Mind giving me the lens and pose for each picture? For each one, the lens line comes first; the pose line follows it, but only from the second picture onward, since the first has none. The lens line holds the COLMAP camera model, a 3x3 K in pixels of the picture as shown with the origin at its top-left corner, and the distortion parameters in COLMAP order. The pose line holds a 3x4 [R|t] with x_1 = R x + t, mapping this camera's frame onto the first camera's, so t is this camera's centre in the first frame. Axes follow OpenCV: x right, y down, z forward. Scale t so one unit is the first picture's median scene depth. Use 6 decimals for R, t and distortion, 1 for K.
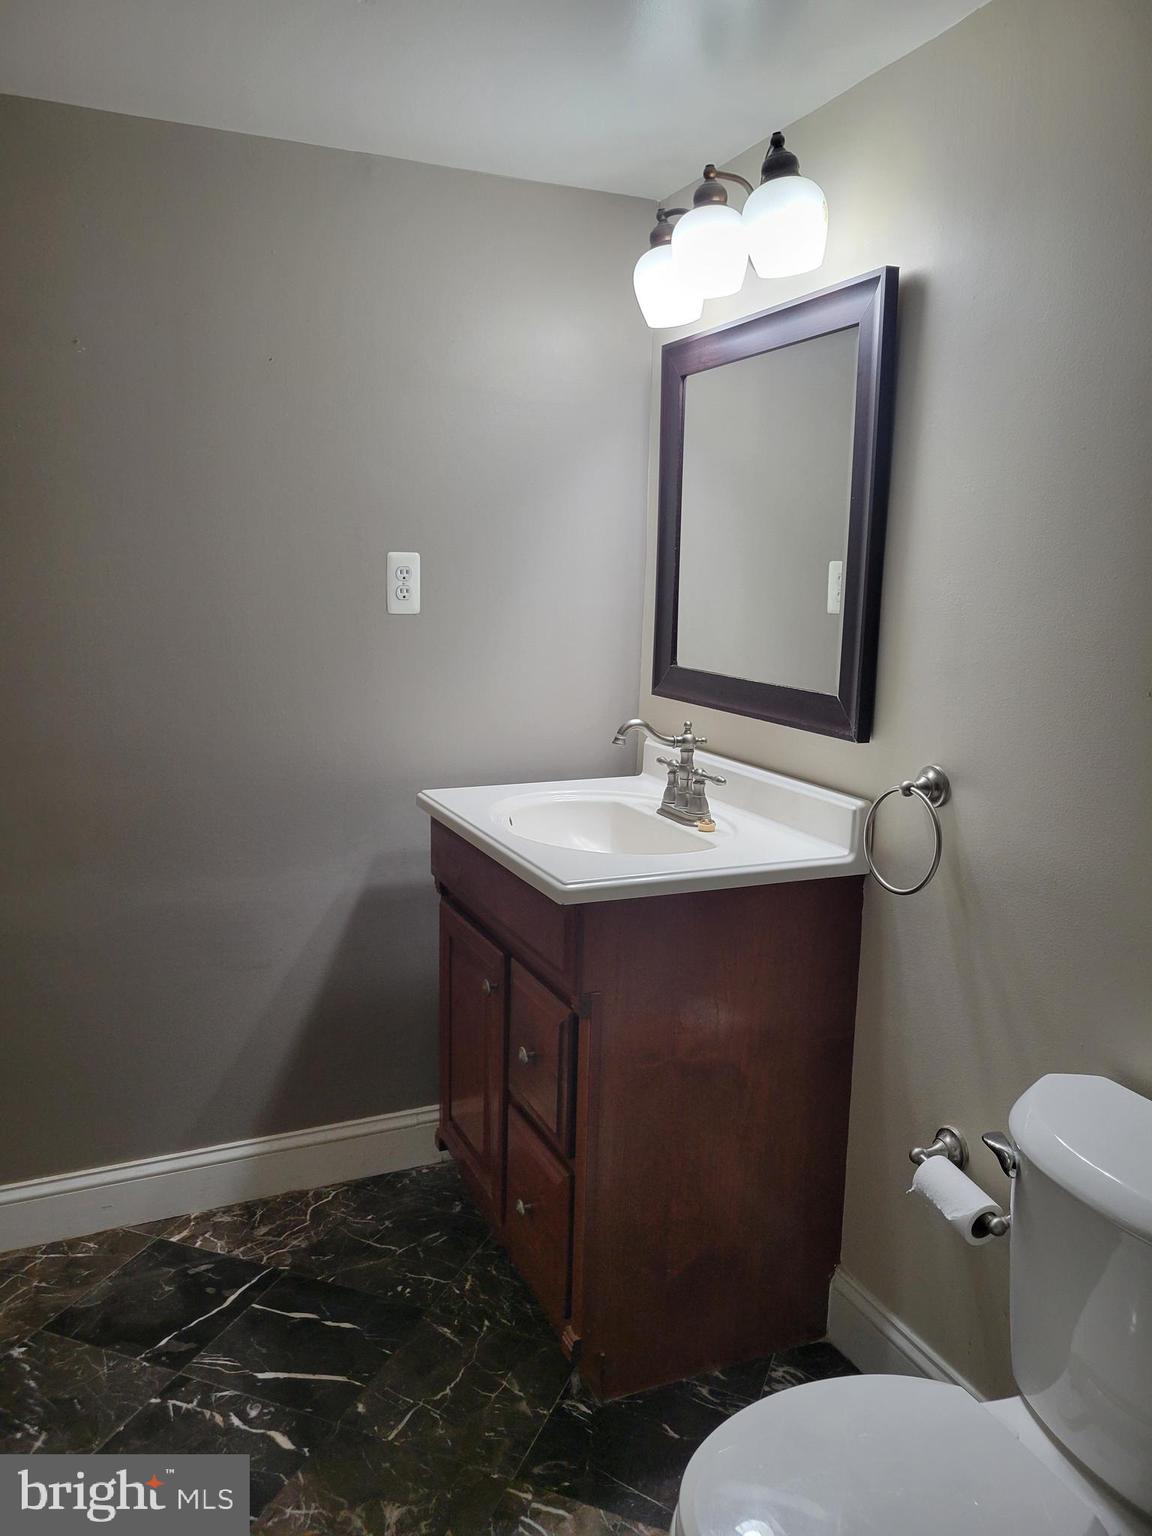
lens RADIAL K [[1141.2, 0, 576.0], [0, 1141.2, 768.0], [0, 0, 1]] dist [0.005582, 0.000324]
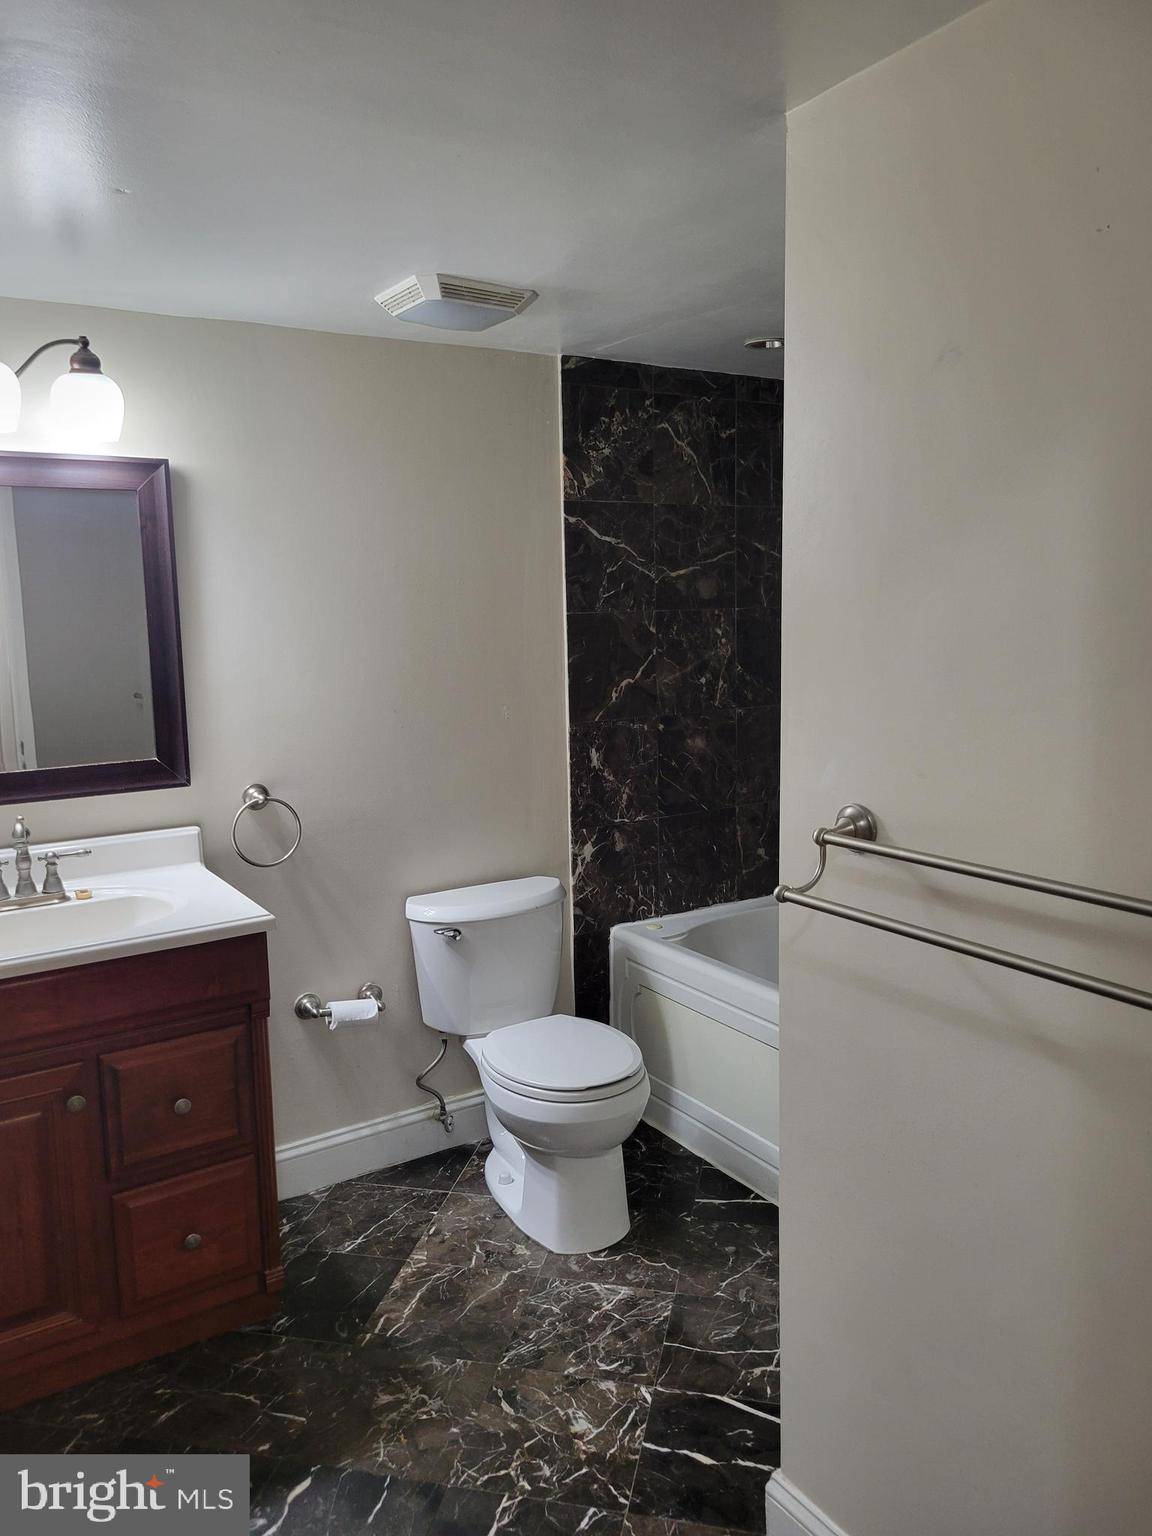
lens RADIAL K [[1141.2, 0, 576.0], [0, 1141.2, 768.0], [0, 0, 1]] dist [0.005582, 0.000324]
pose [[-0.134360, -0.192214, 0.972112, -1.225261], [0.180593, 0.959828, 0.214745, -0.272746], [-0.974338, 0.204410, -0.094250, 0.691346]]
